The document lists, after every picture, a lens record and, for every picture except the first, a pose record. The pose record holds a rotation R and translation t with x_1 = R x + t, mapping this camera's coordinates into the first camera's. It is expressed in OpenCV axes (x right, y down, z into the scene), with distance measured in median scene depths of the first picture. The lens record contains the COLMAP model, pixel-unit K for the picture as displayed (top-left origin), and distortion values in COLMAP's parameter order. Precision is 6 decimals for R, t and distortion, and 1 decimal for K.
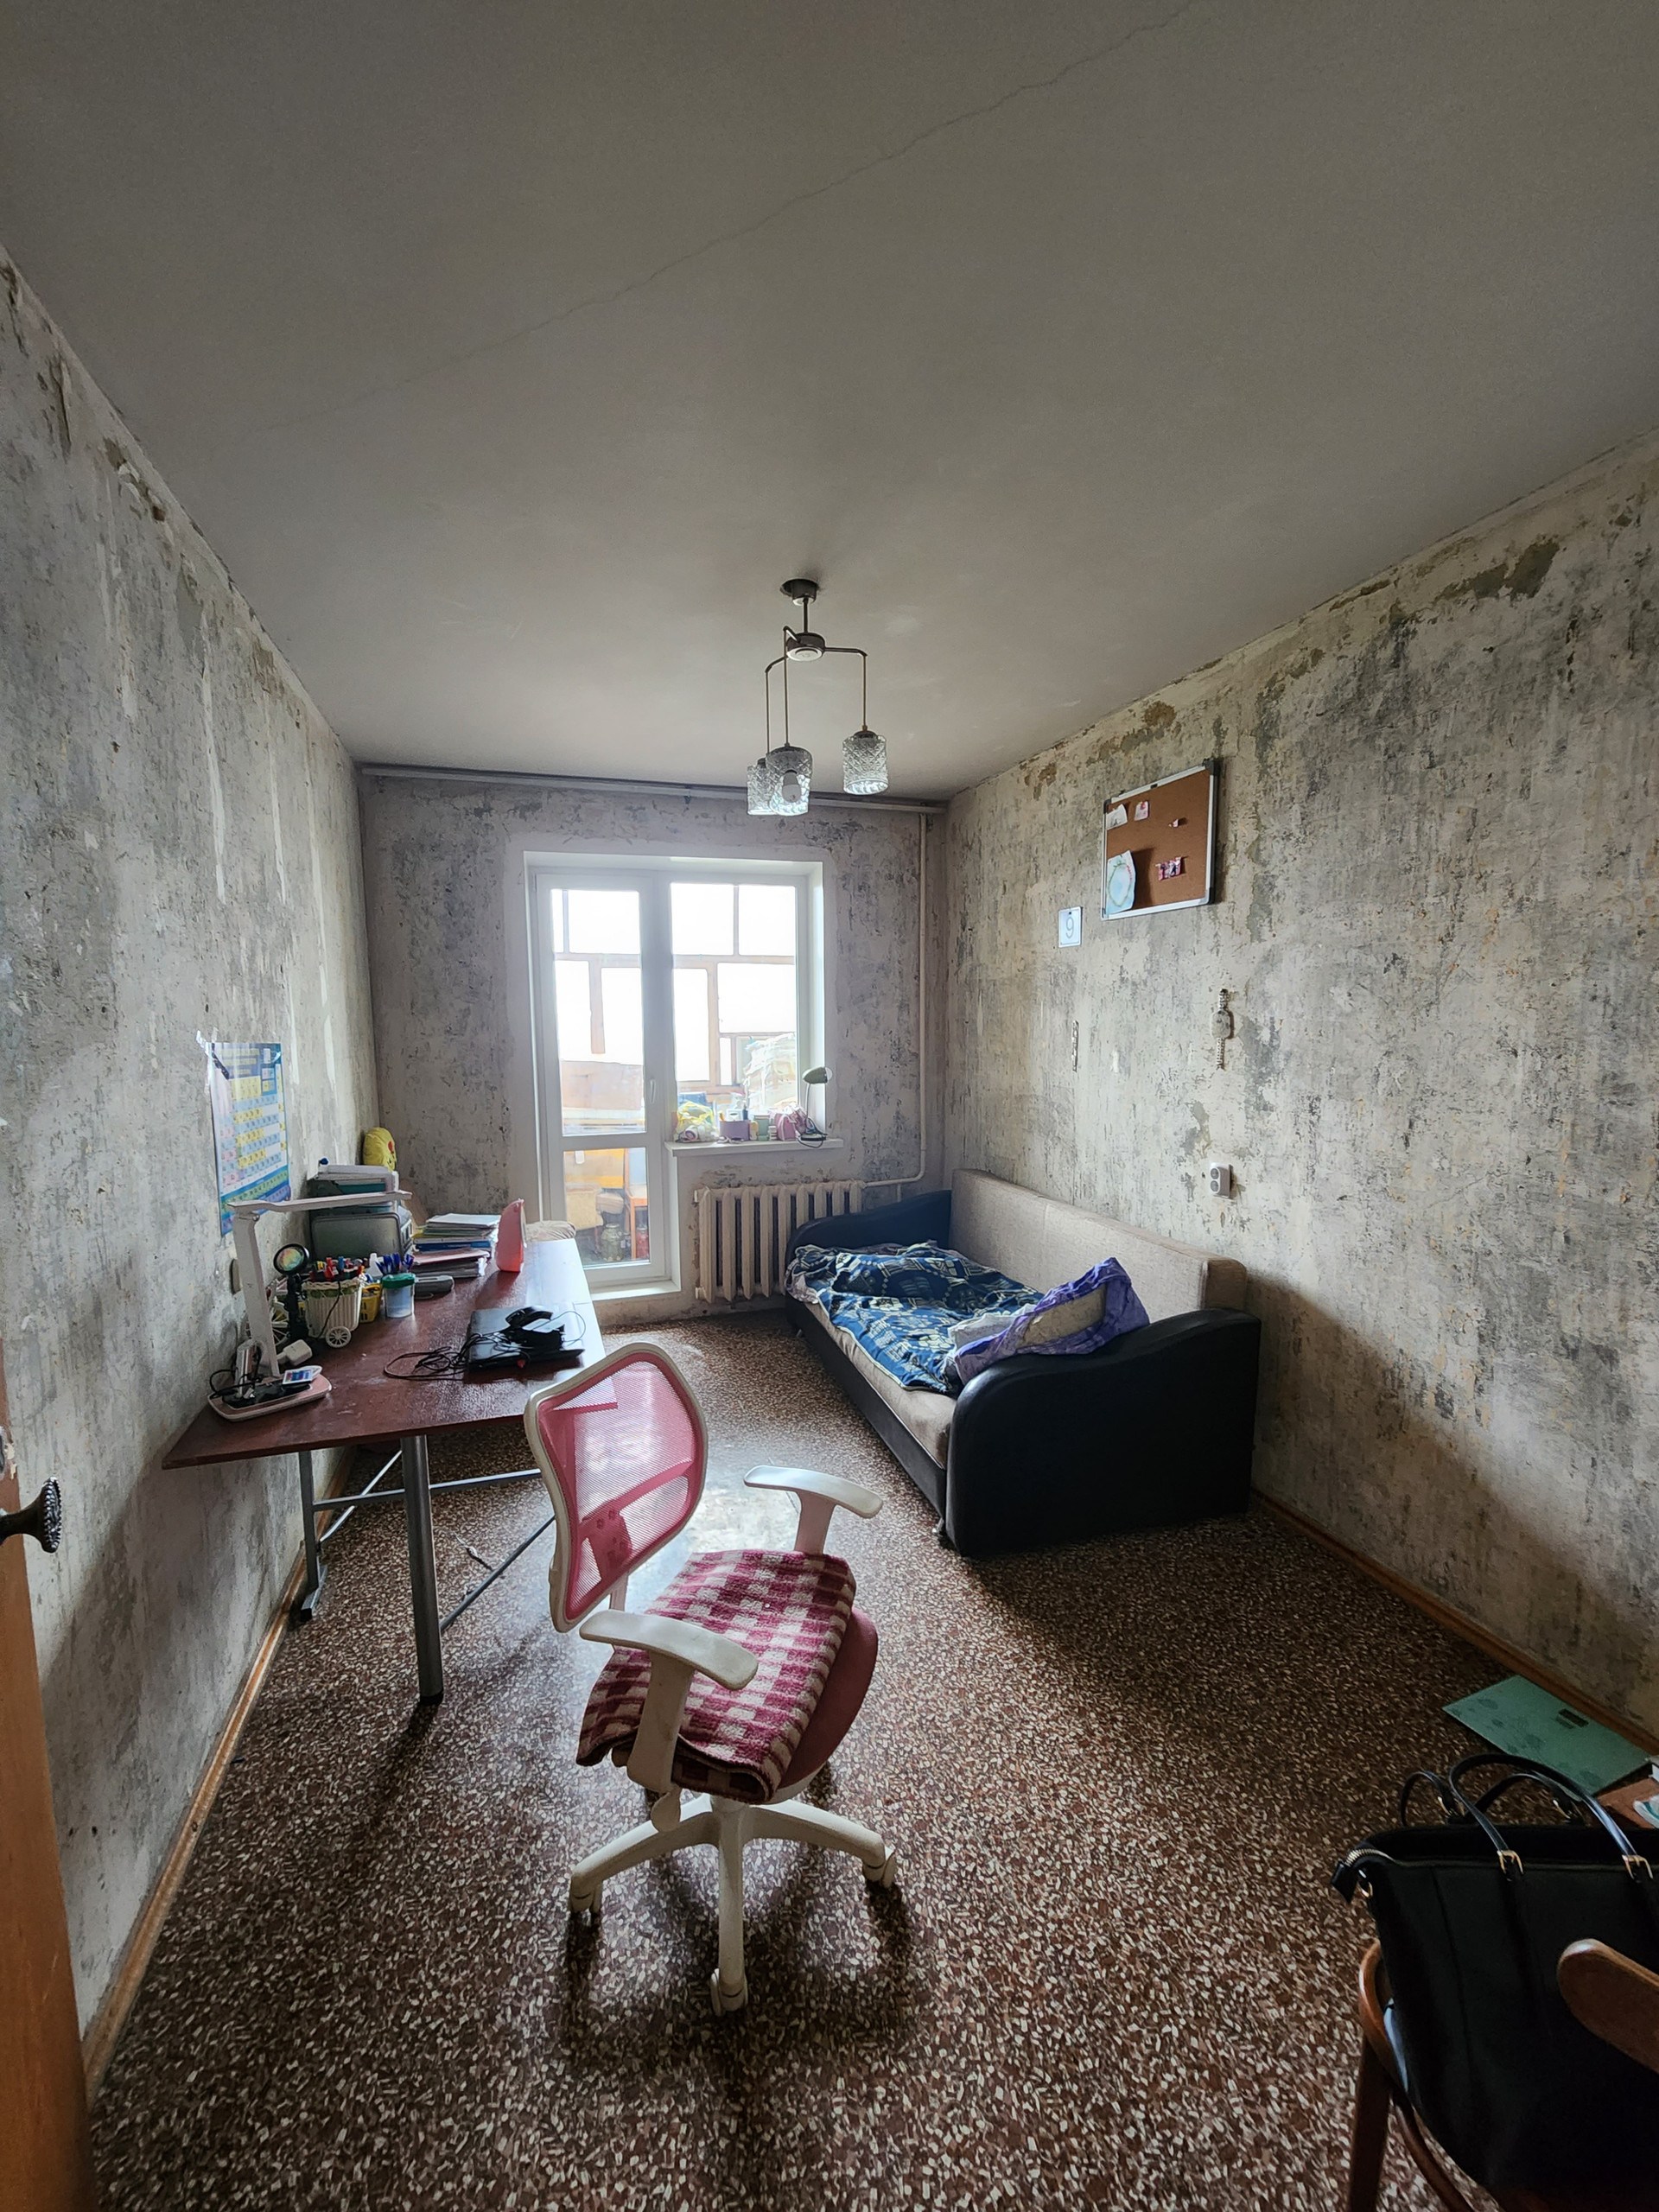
lens RADIAL K [[904.3, 0, 824.9], [0, 904.3, 1120.2], [0, 0, 1]] dist [-0.003023, -0.000105]
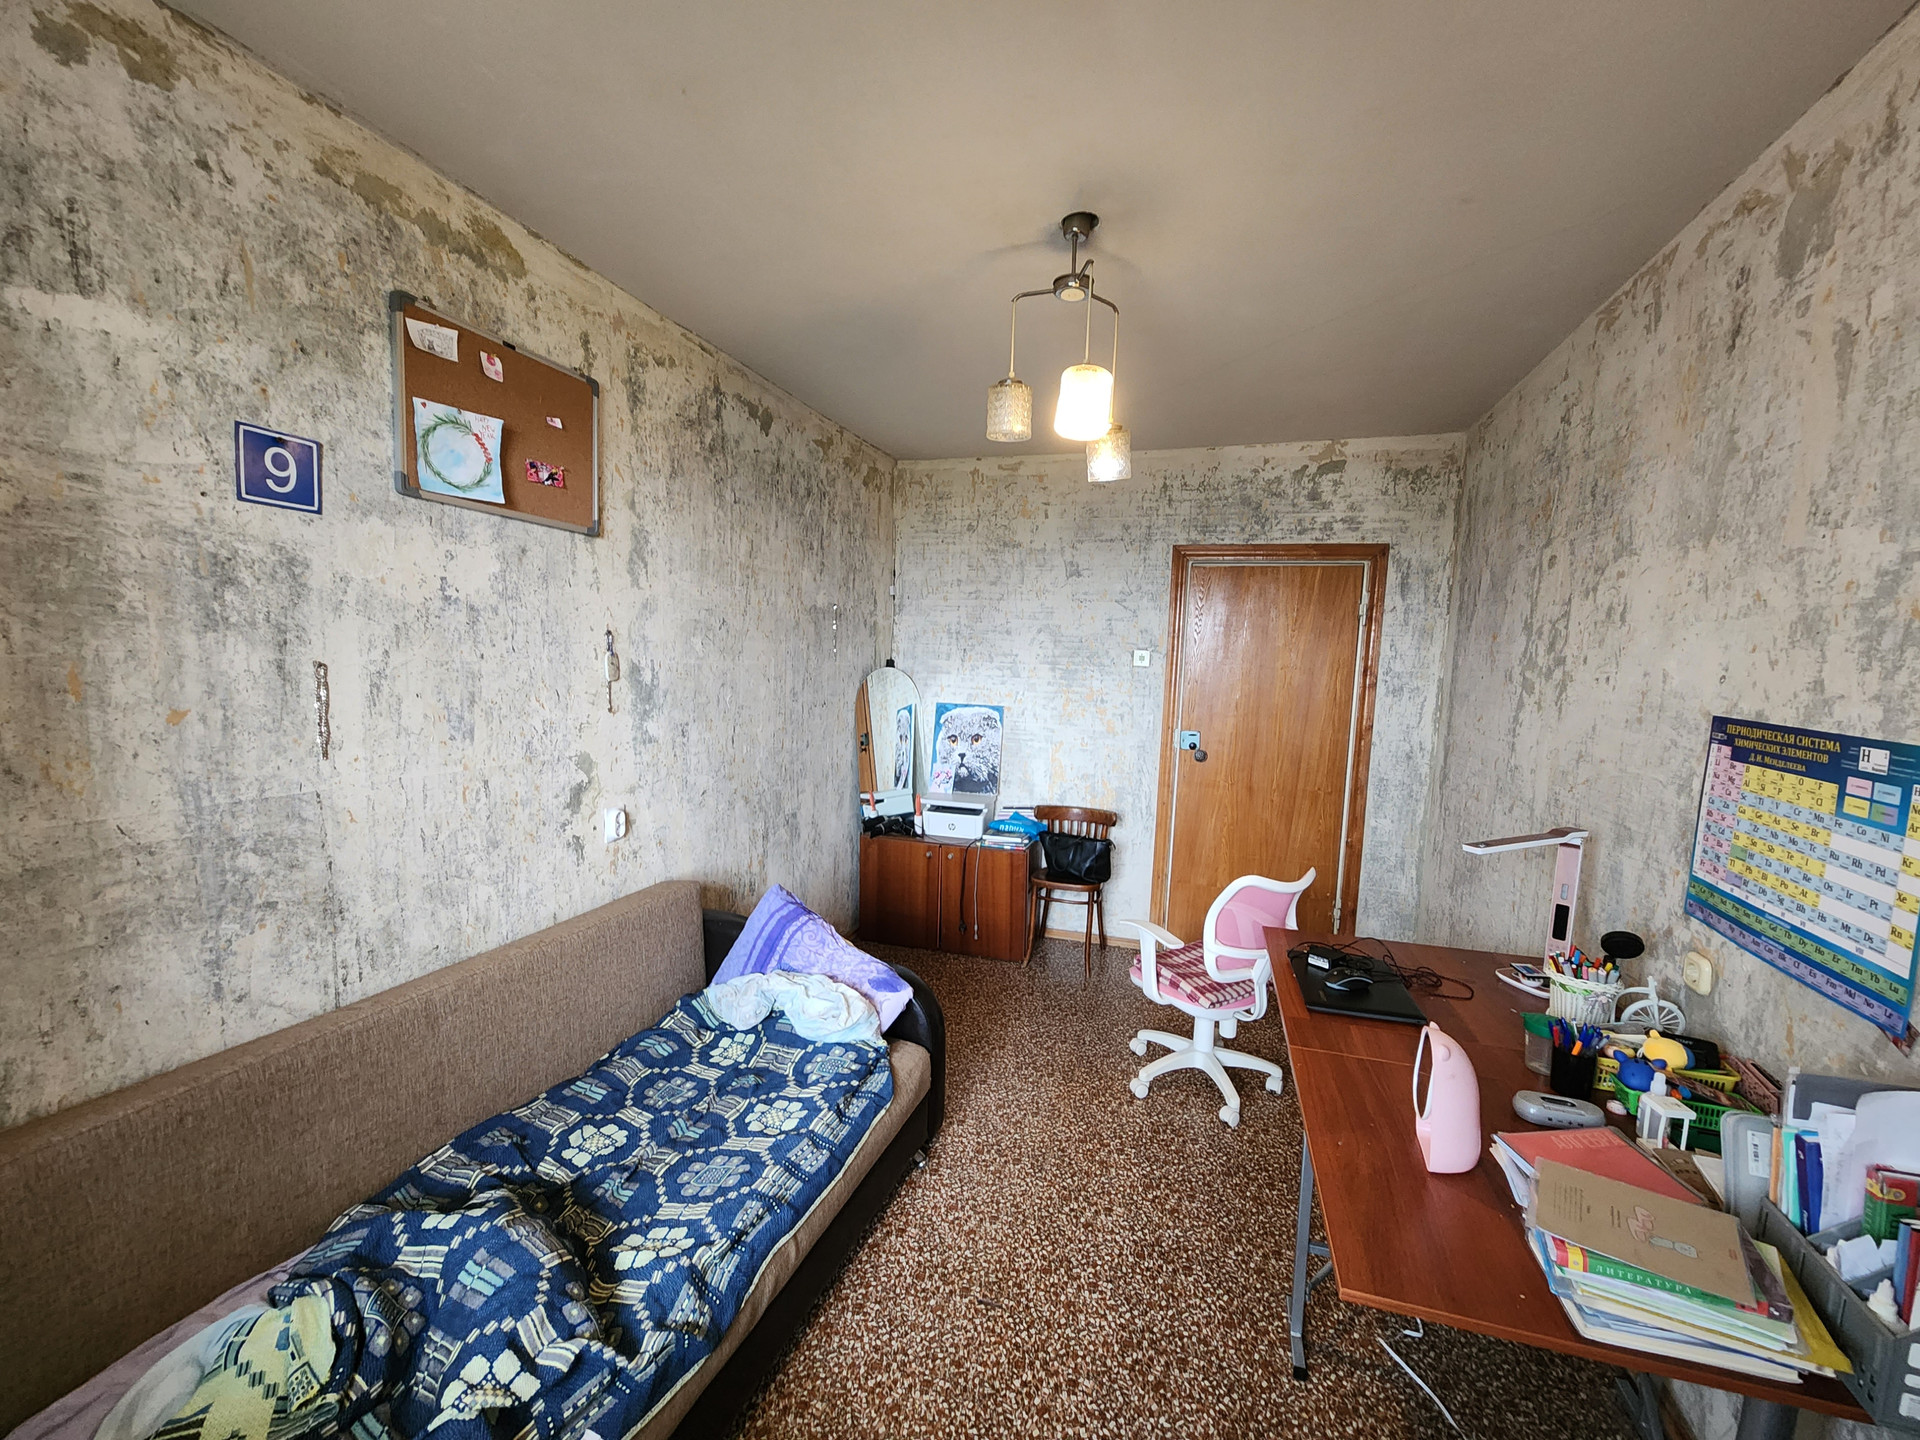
lens RADIAL K [[785.0, 0, 961.7], [0, 785.0, 723.5], [0, 0, 1]] dist [-0.003023, -0.000105]
pose [[-0.808488, -0.075398, 0.583663, -0.381289], [0.031982, 0.984665, 0.171500, -0.187426], [-0.587643, 0.157322, -0.793678, 1.534700]]
